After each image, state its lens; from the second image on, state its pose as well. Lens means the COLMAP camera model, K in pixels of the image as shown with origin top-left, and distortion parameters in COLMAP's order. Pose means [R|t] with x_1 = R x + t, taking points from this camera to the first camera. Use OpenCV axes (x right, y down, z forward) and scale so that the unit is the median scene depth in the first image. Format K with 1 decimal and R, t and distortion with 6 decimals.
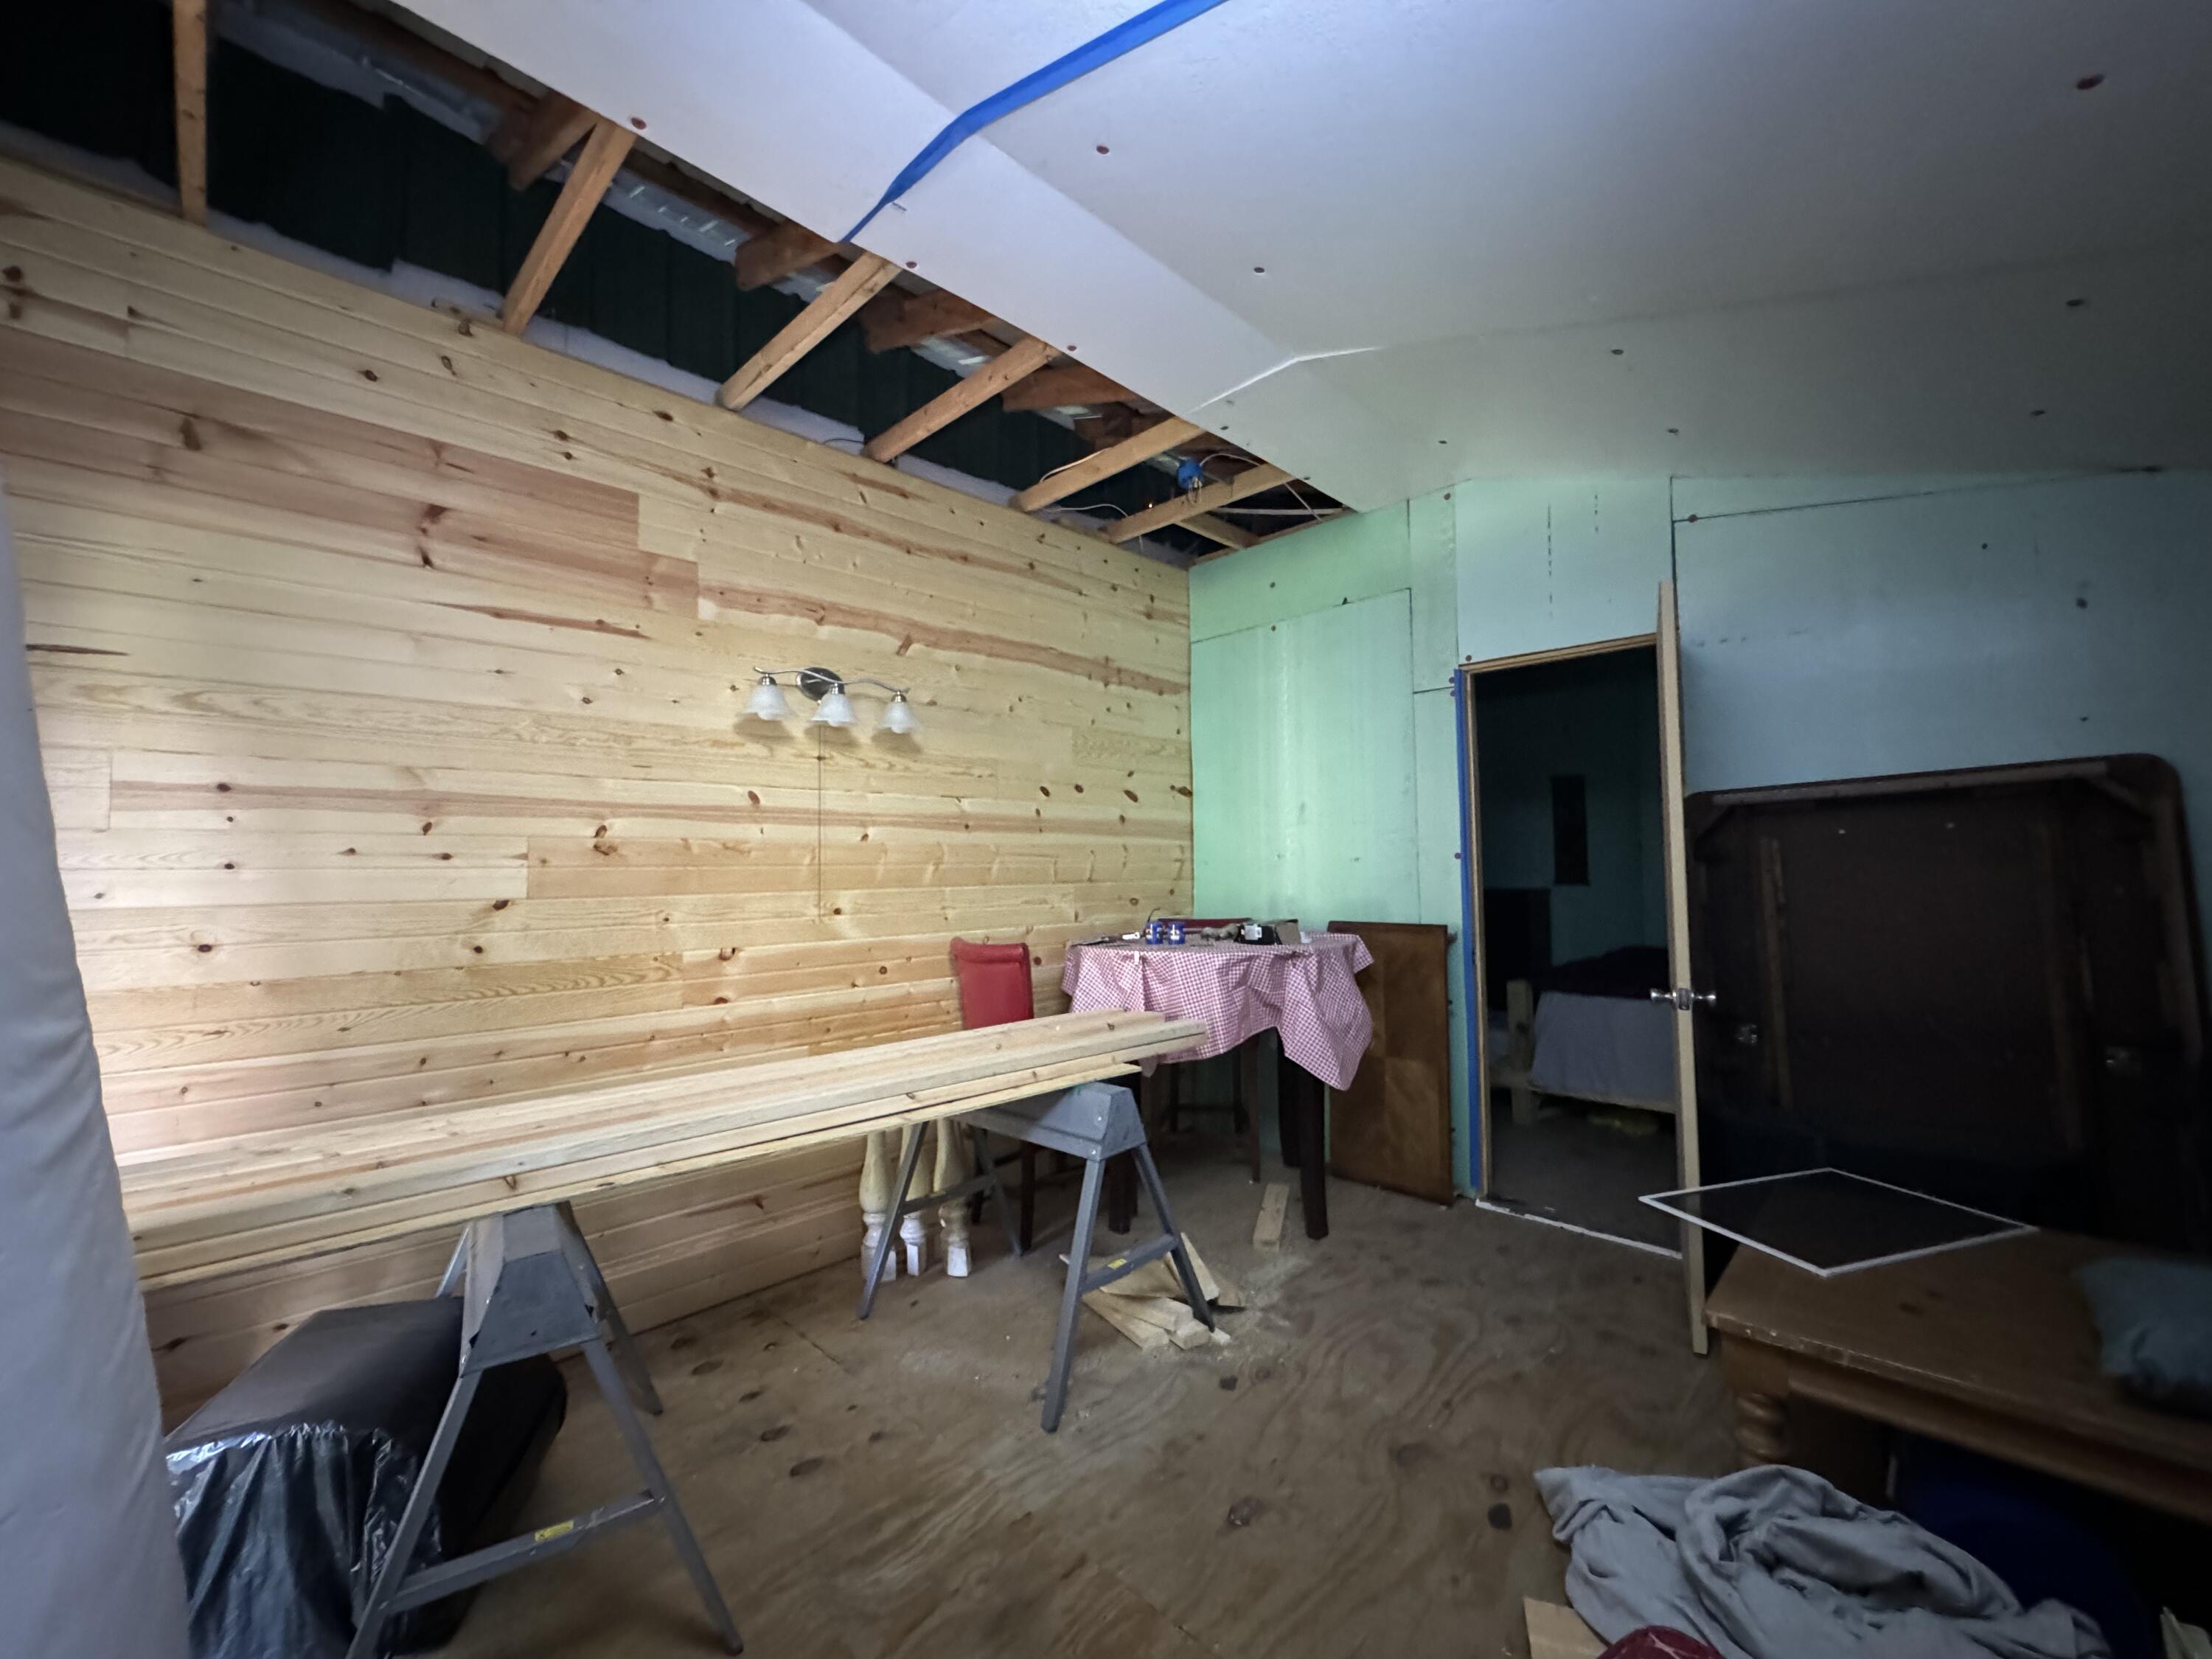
lens RADIAL K [[885.8, 0, 1110.3], [0, 885.8, 820.8], [0, 0, 1]] dist [0.002099, 0.000059]
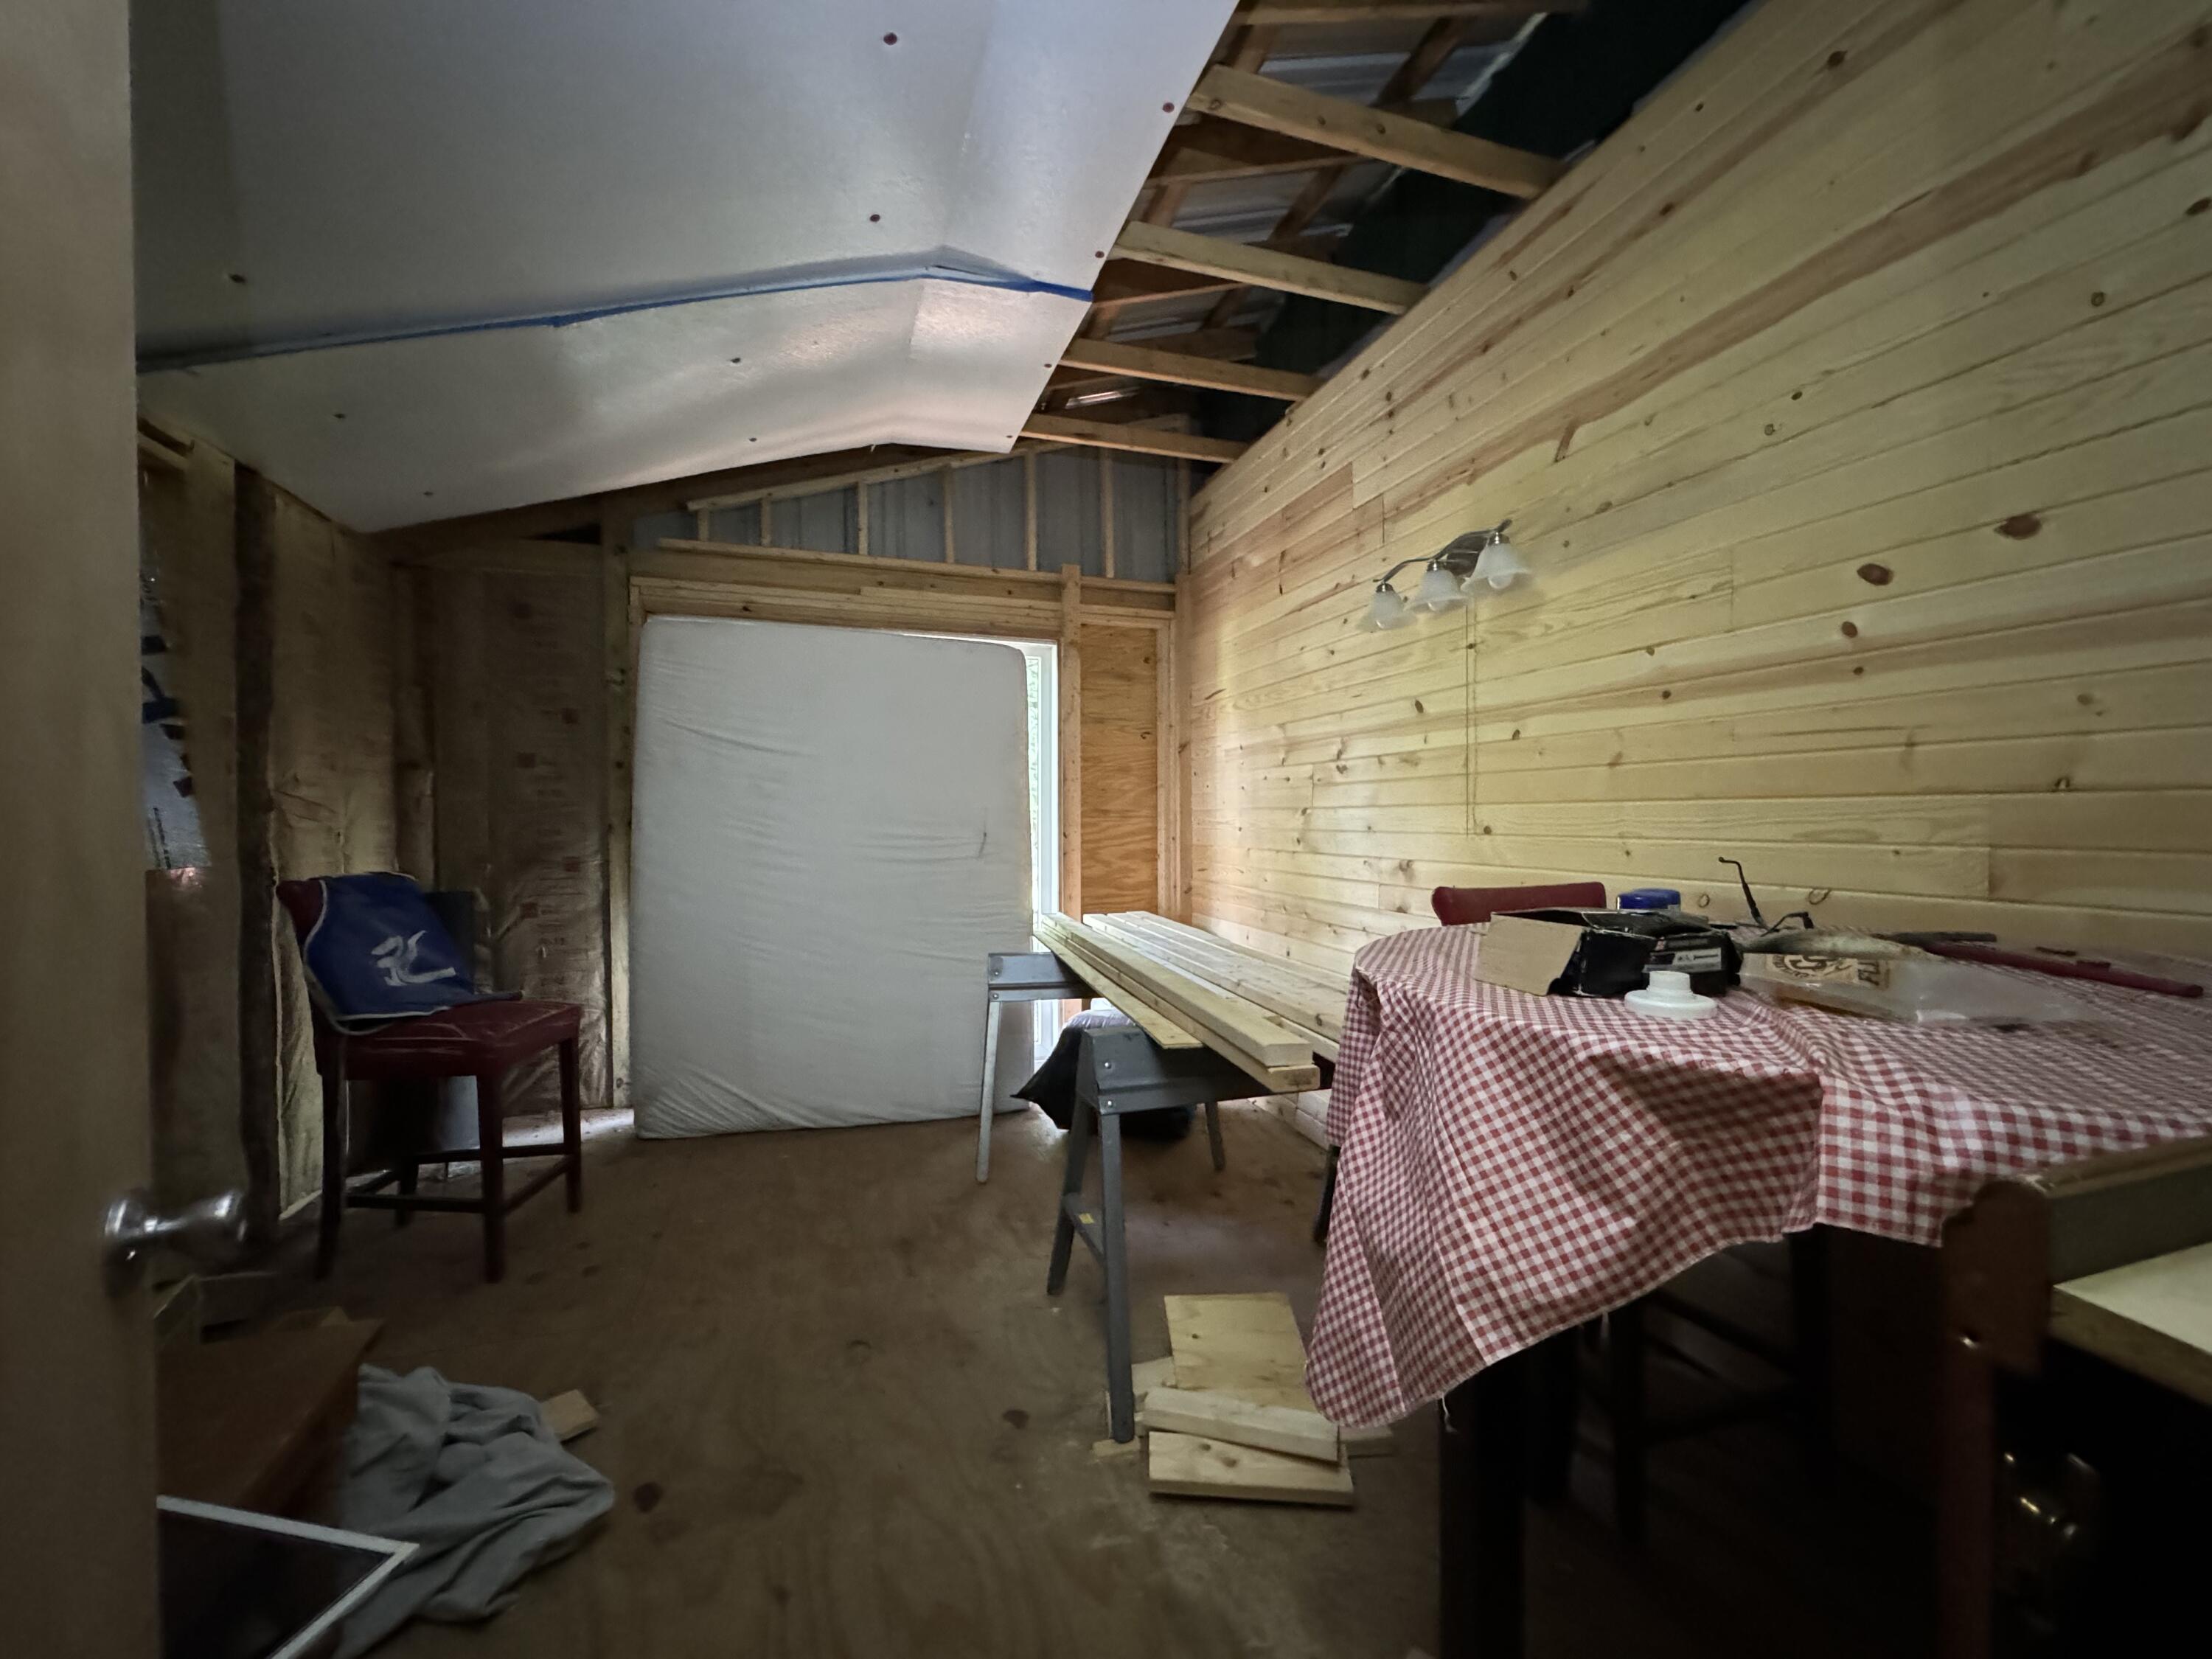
lens RADIAL K [[885.8, 0, 1113.2], [0, 885.8, 831.7], [0, 0, 1]] dist [0.002099, 0.000059]
pose [[-0.449522, 0.028127, -0.892826, 0.553503], [0.053949, 0.998534, 0.004295, 0.079475], [0.891638, -0.046236, -0.450381, 1.025935]]
